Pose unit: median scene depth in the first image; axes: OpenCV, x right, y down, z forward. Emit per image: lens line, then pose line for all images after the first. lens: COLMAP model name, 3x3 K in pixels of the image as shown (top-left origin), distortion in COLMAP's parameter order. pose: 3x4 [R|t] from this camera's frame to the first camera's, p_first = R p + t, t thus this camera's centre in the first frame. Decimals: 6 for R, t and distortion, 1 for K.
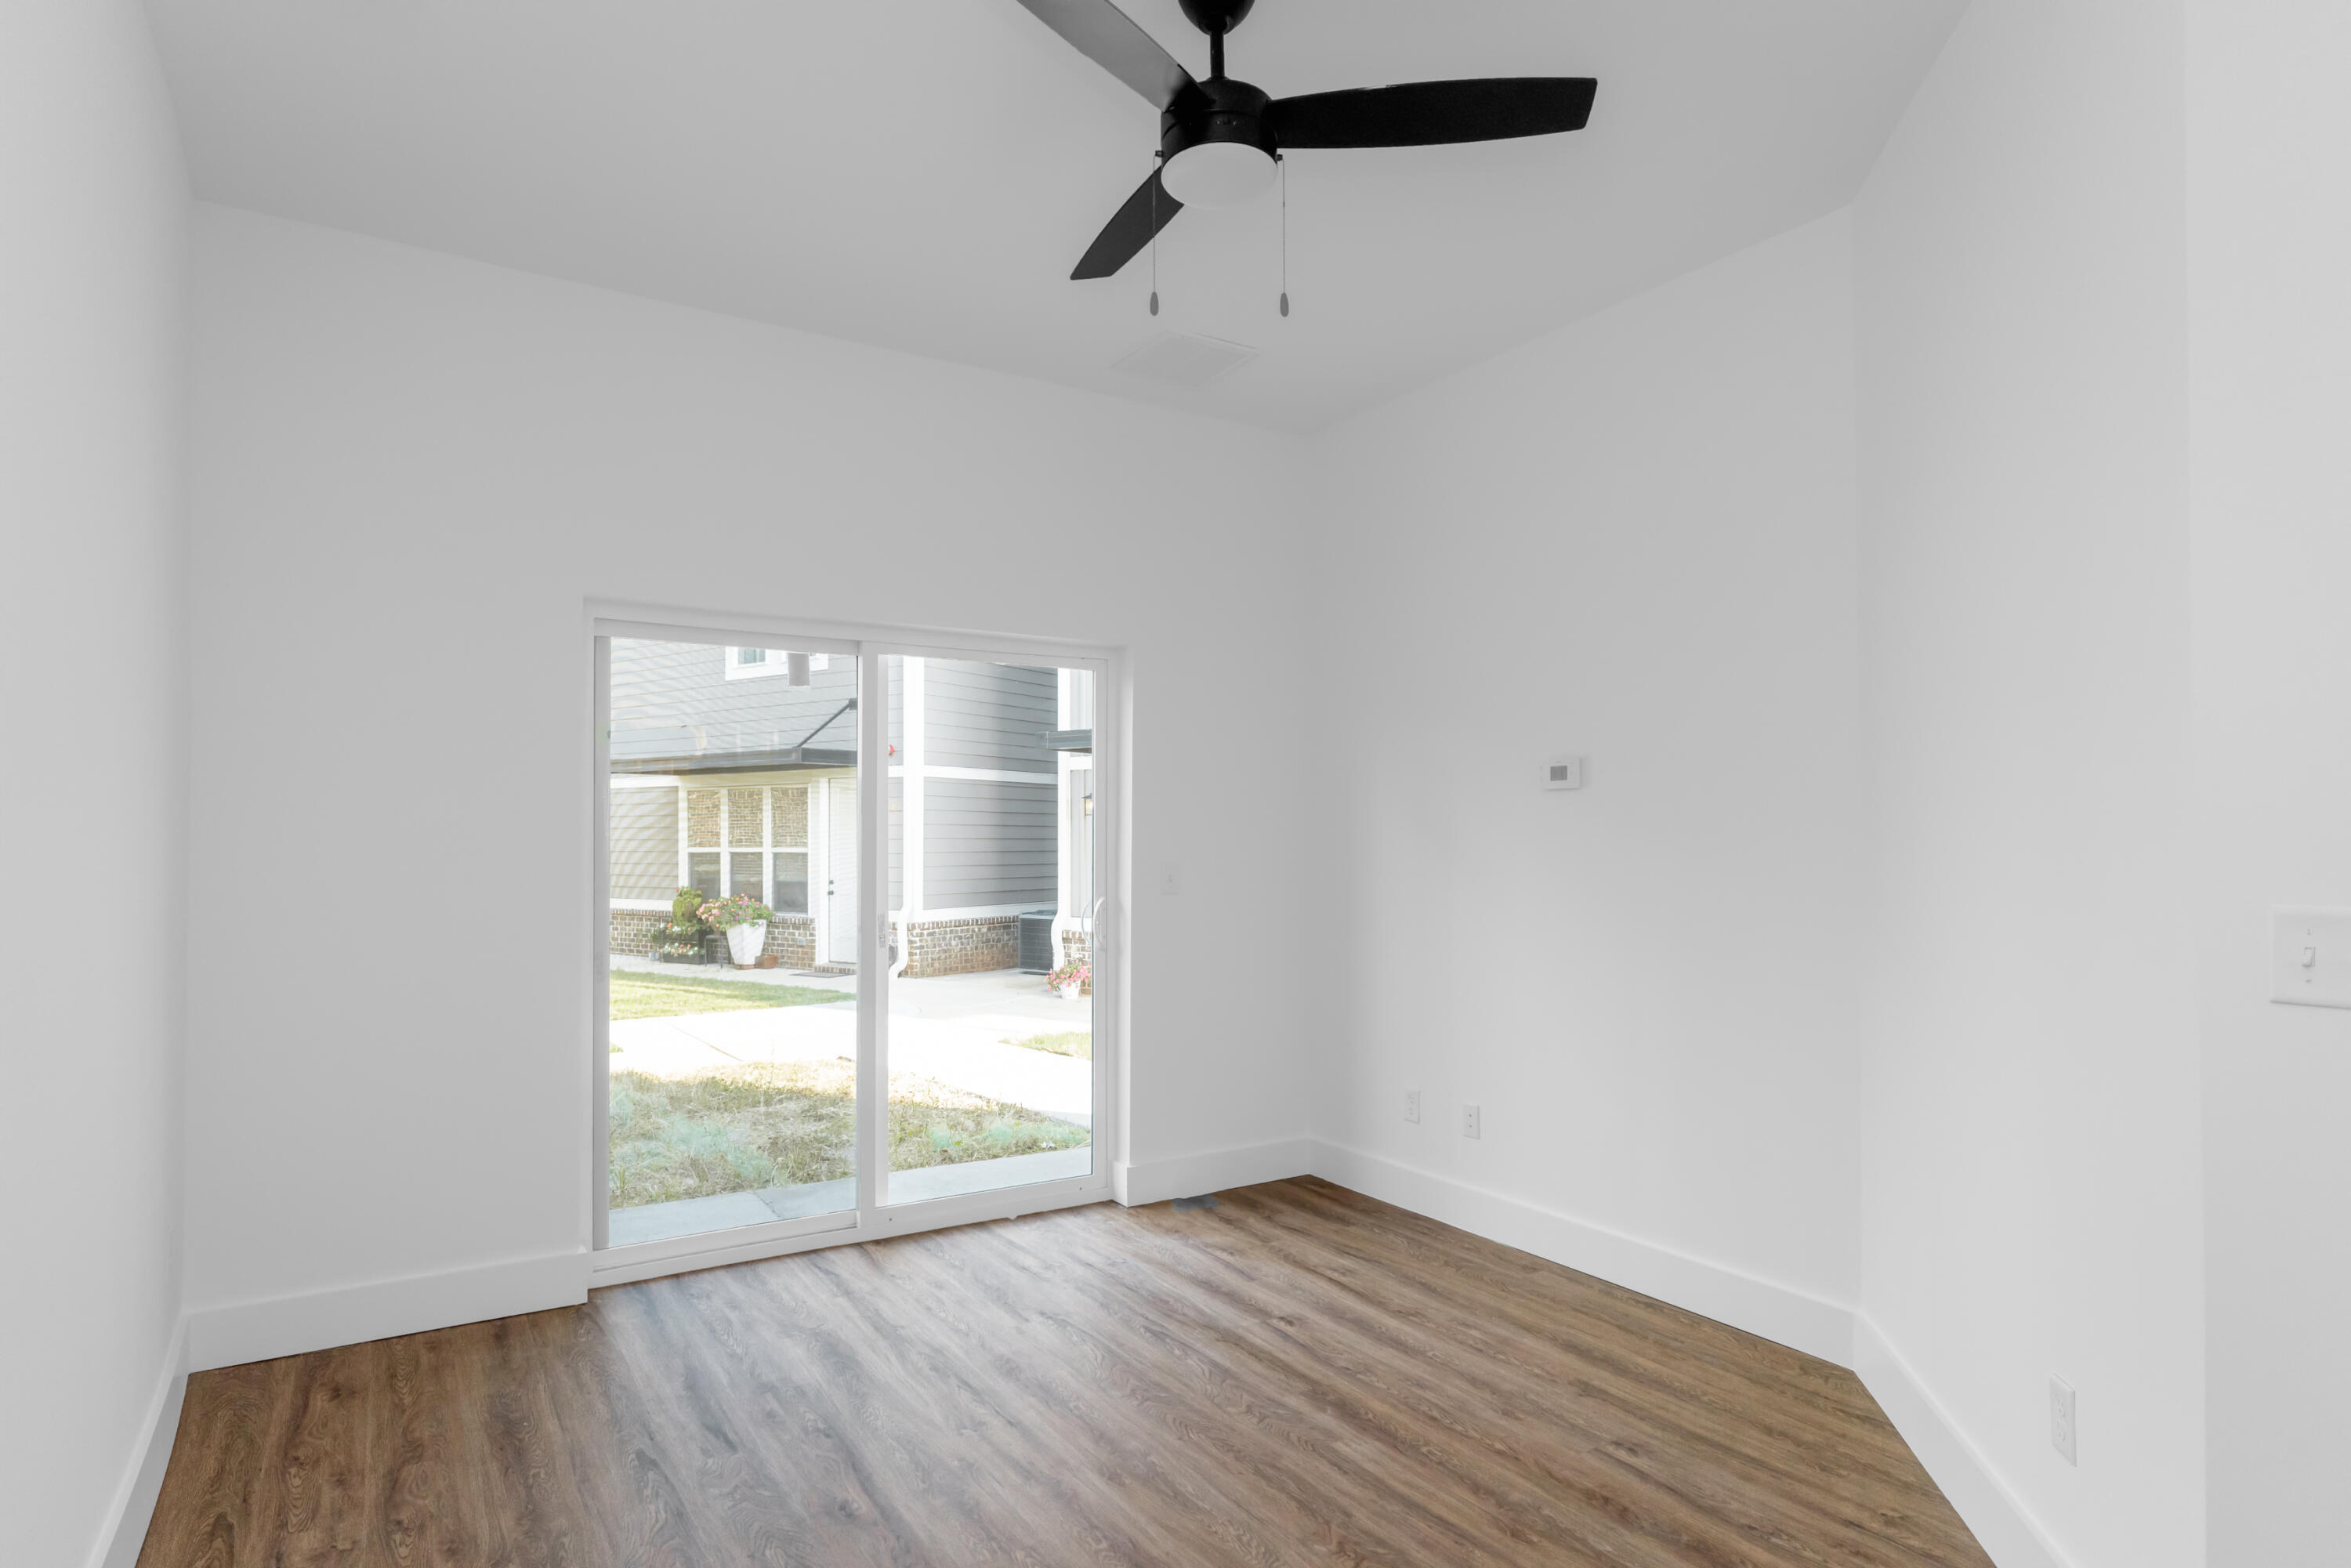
lens RADIAL K [[1258.0, 0, 1162.6], [0, 1258.0, 836.8], [0, 0, 1]] dist [-0.002270, 0.002382]
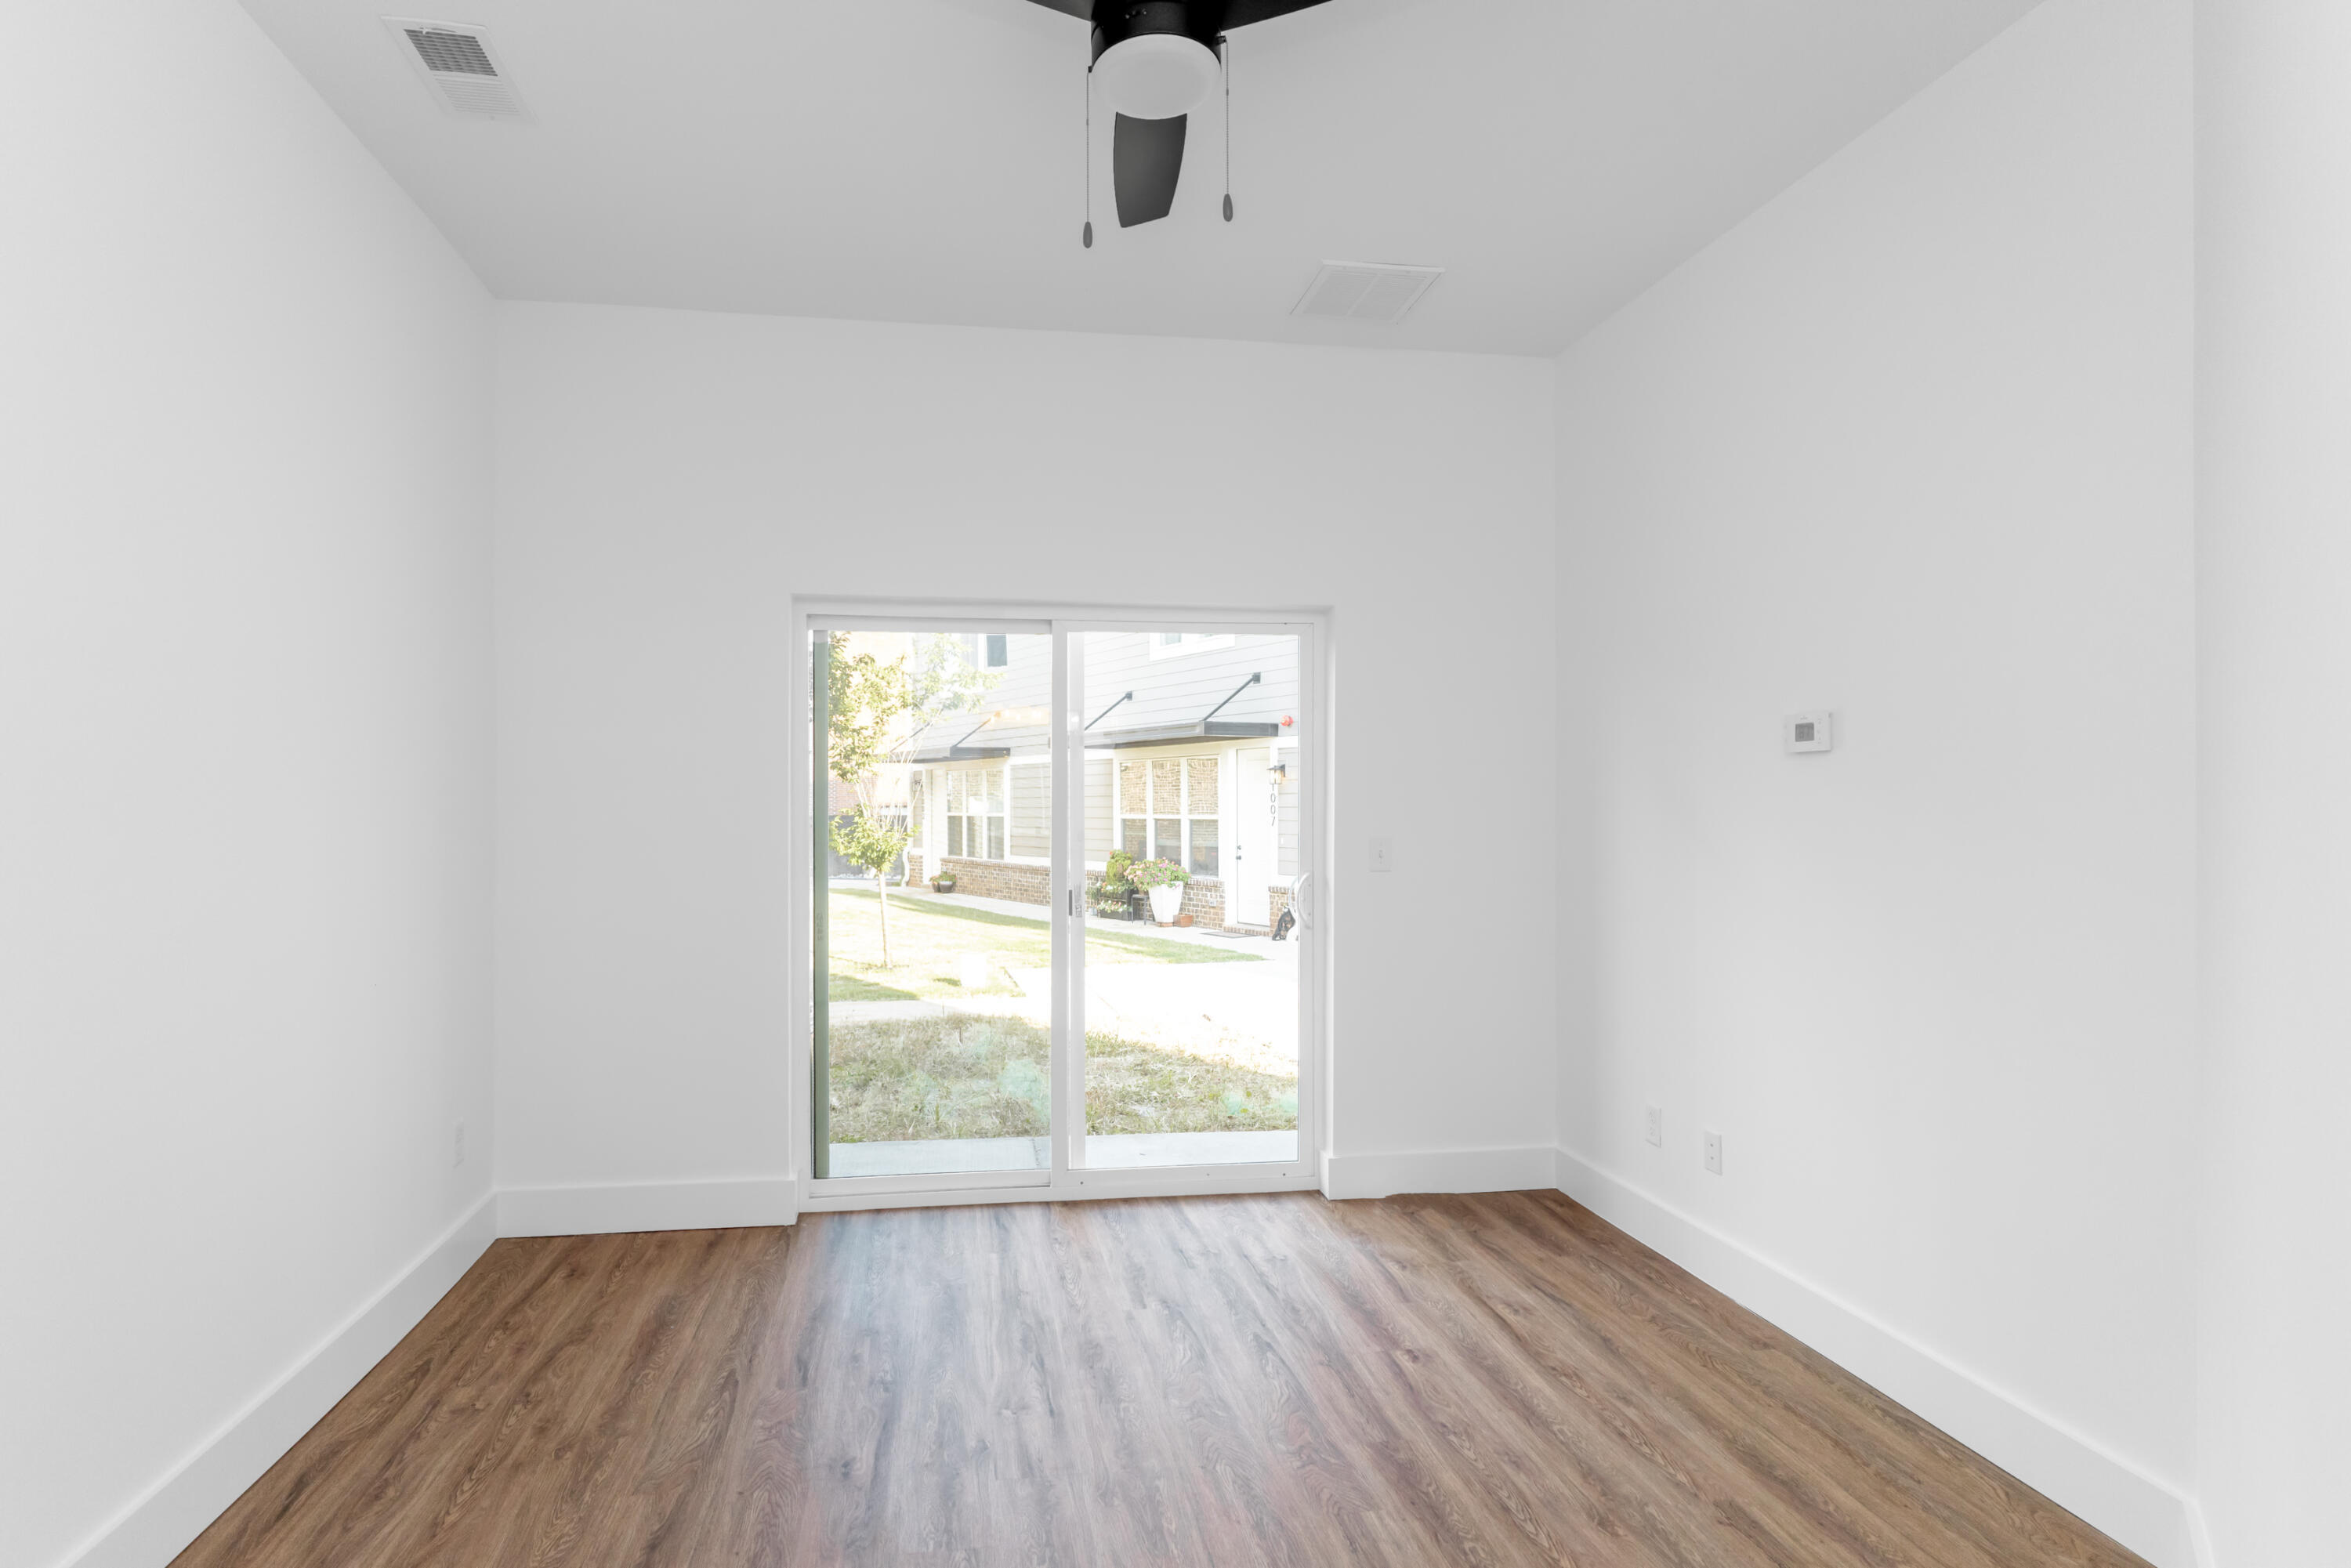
lens RADIAL K [[1213.5, 0, 1106.7], [0, 1213.5, 809.9], [0, 0, 1]] dist [-0.014501, 0.017800]
pose [[0.914957, 0.001288, -0.403550, 0.208986], [0.000957, 0.999985, 0.005361, -0.005186], [0.403551, -0.005291, 0.914942, 0.111280]]
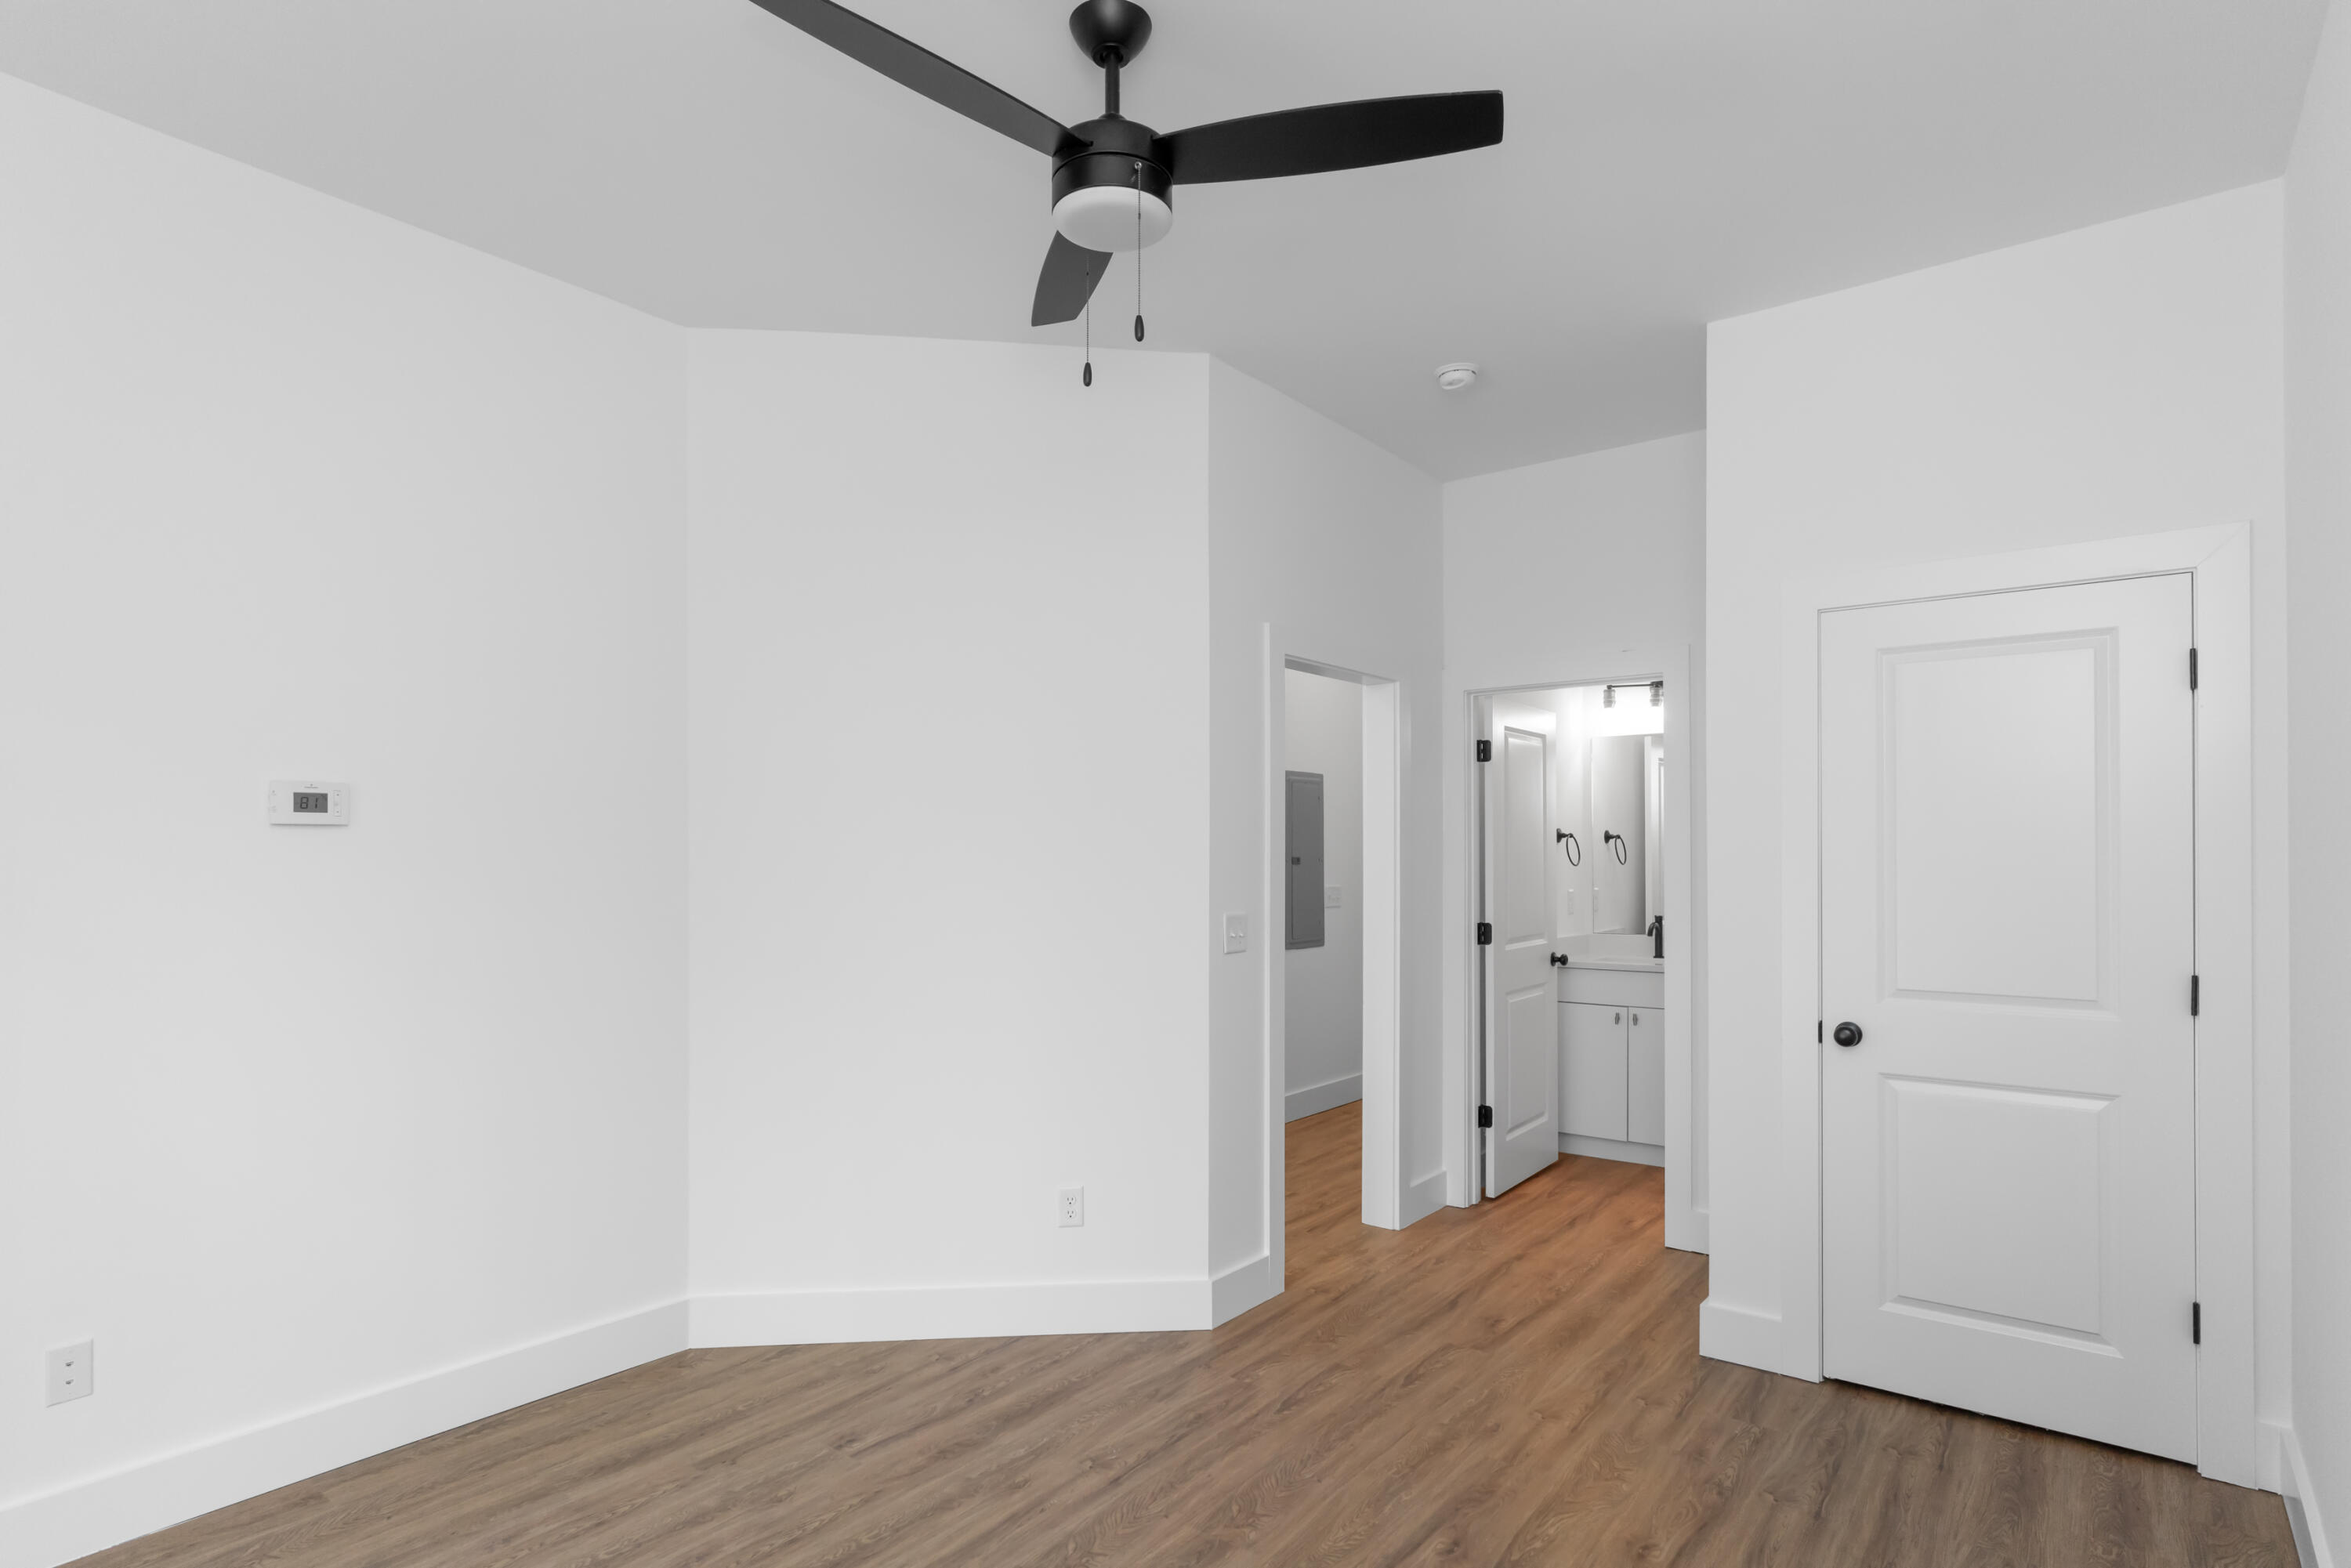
lens RADIAL K [[1258.0, 0, 1162.6], [0, 1258.0, 836.8], [0, 0, 1]] dist [-0.002270, 0.002382]
pose [[-0.337768, 0.004409, 0.941219, -0.509983], [-0.001491, 0.999985, -0.005219, -0.026261], [-0.941228, -0.003166, -0.337757, 0.744254]]
